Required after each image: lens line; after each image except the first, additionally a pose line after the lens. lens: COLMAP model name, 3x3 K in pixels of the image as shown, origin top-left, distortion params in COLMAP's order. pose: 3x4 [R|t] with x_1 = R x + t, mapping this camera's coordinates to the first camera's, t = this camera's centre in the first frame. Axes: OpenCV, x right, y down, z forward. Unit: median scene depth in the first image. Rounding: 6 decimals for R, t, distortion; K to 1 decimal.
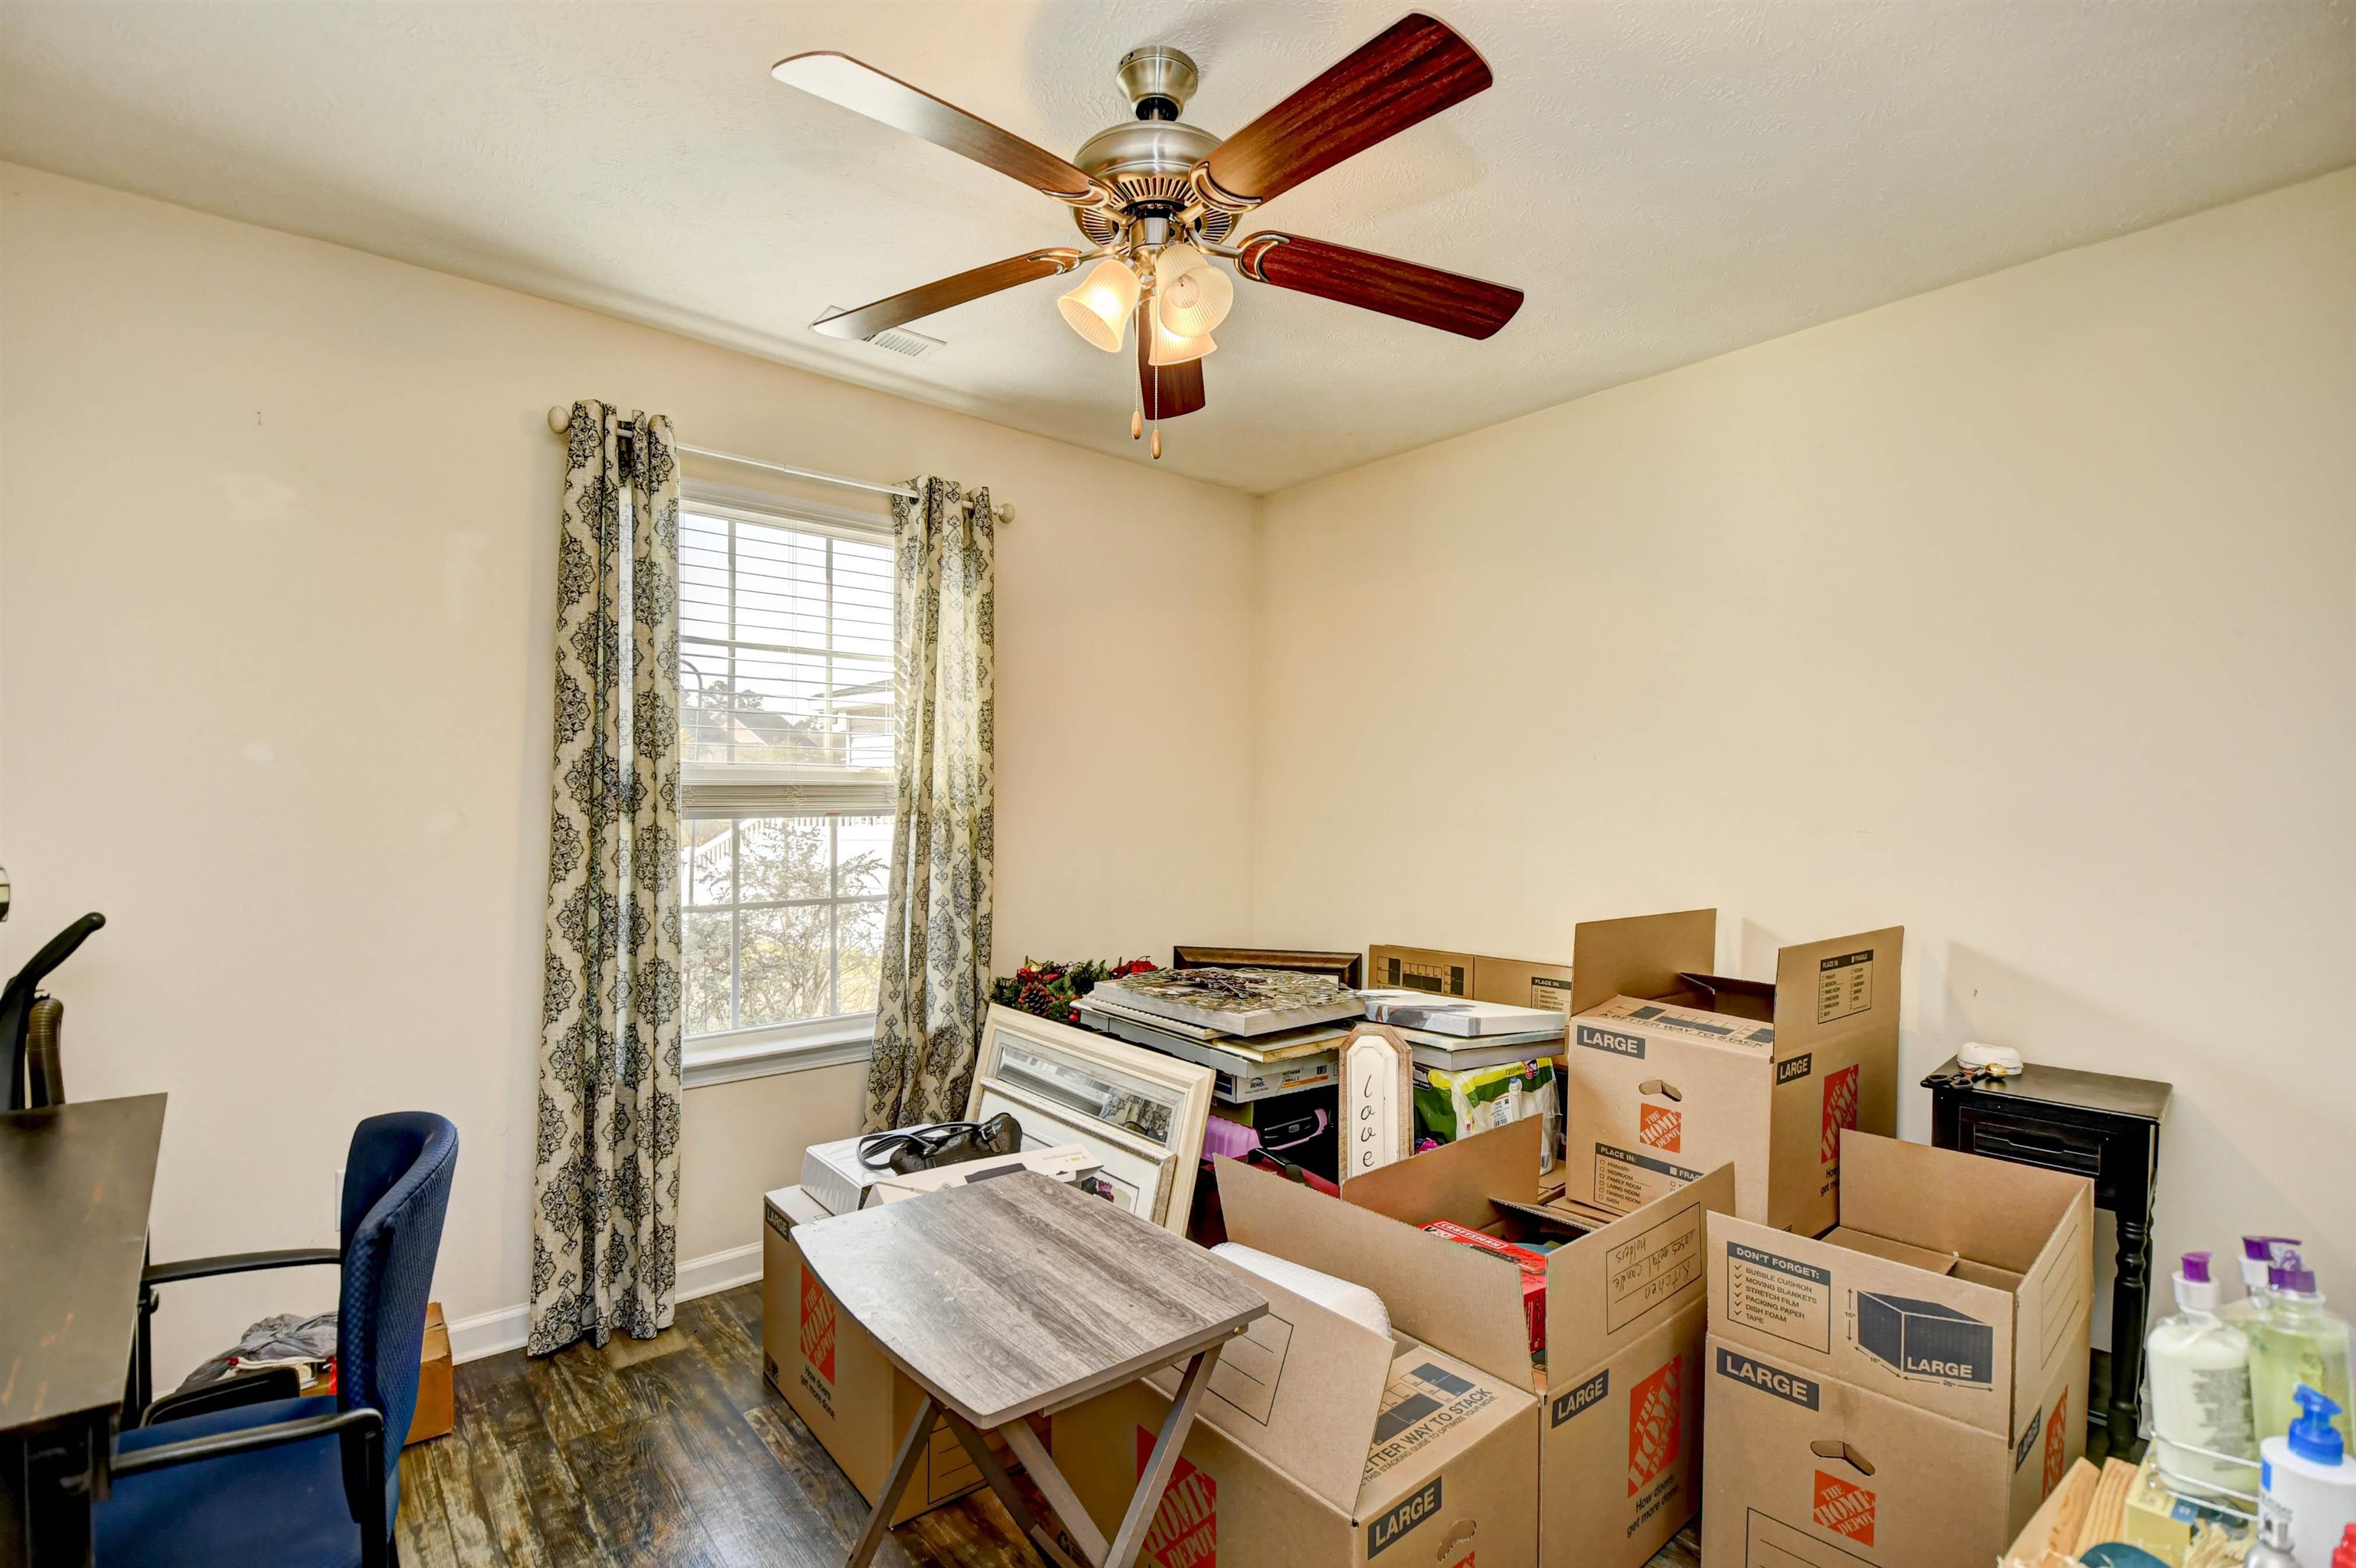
lens RADIAL K [[1032.1, 0, 1181.6], [0, 1032.1, 790.2], [0, 0, 1]] dist [-0.011446, -0.004889]
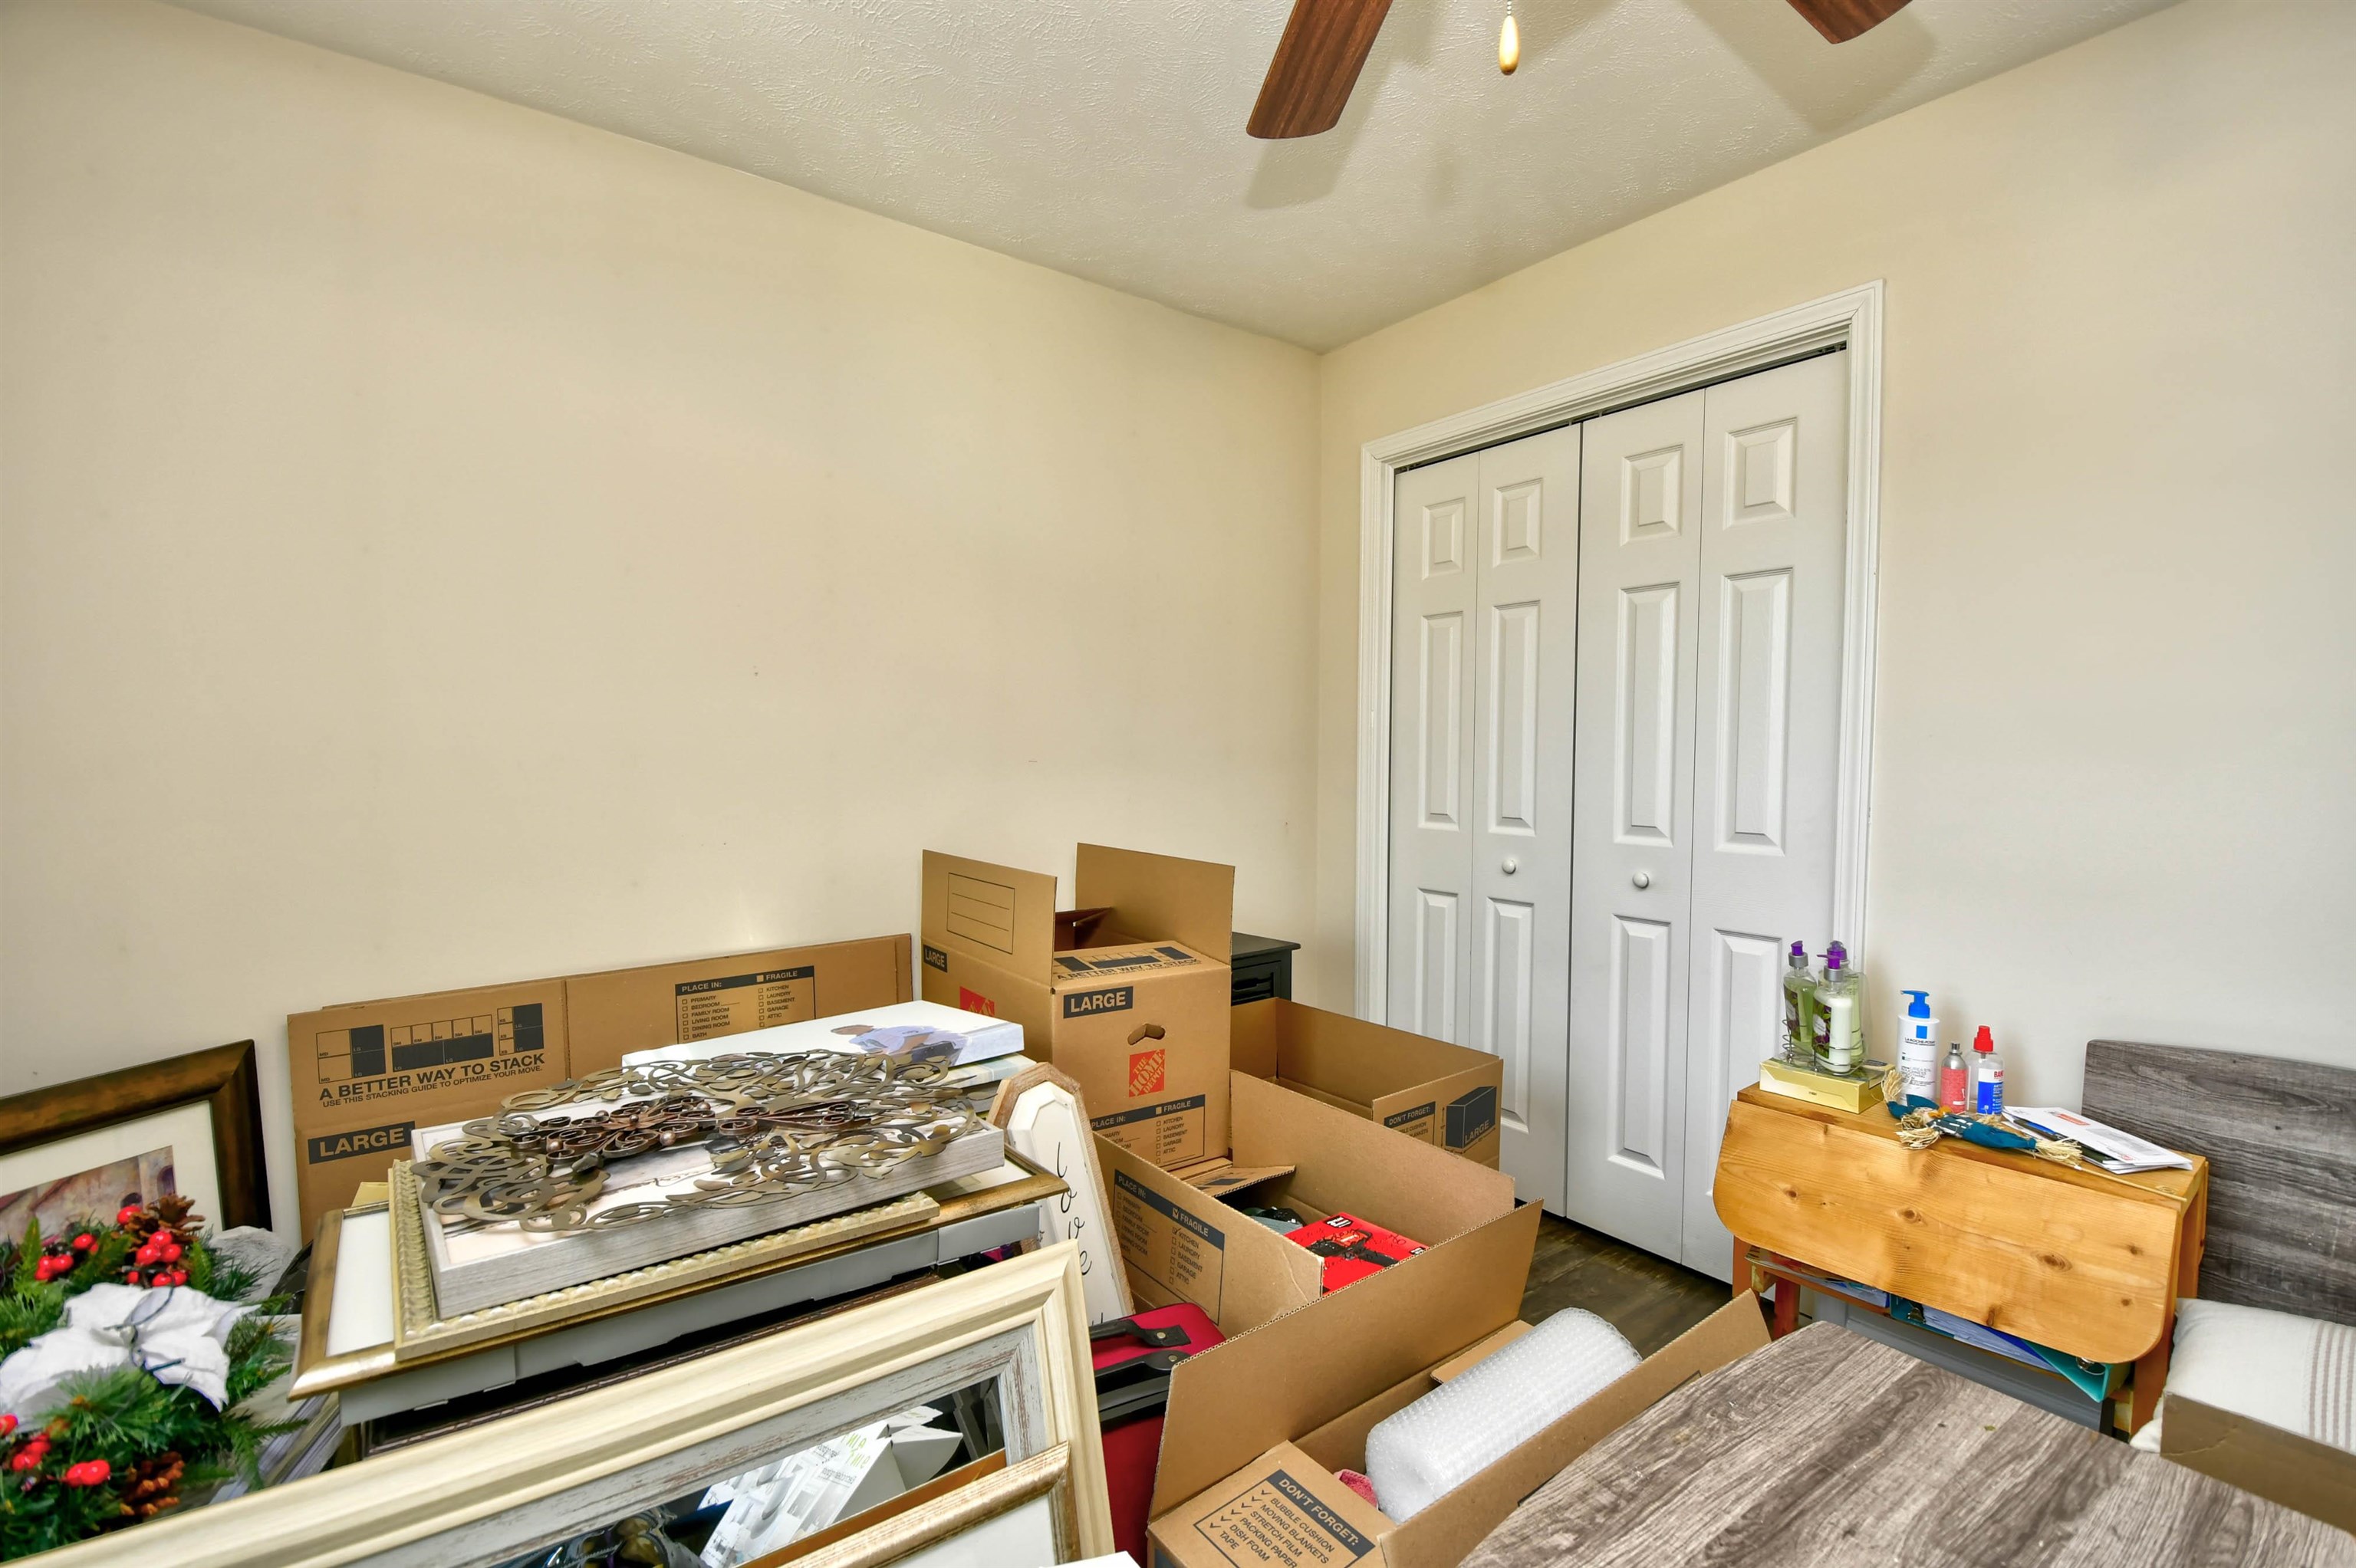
lens RADIAL K [[1032.1, 0, 1180.5], [0, 1032.1, 805.0], [0, 0, 1]] dist [-0.011446, -0.004889]
pose [[0.080272, -0.069268, 0.994363, -0.456055], [-0.006058, 0.997530, 0.069977, 0.013984], [-0.996755, -0.011641, 0.079654, 0.881358]]
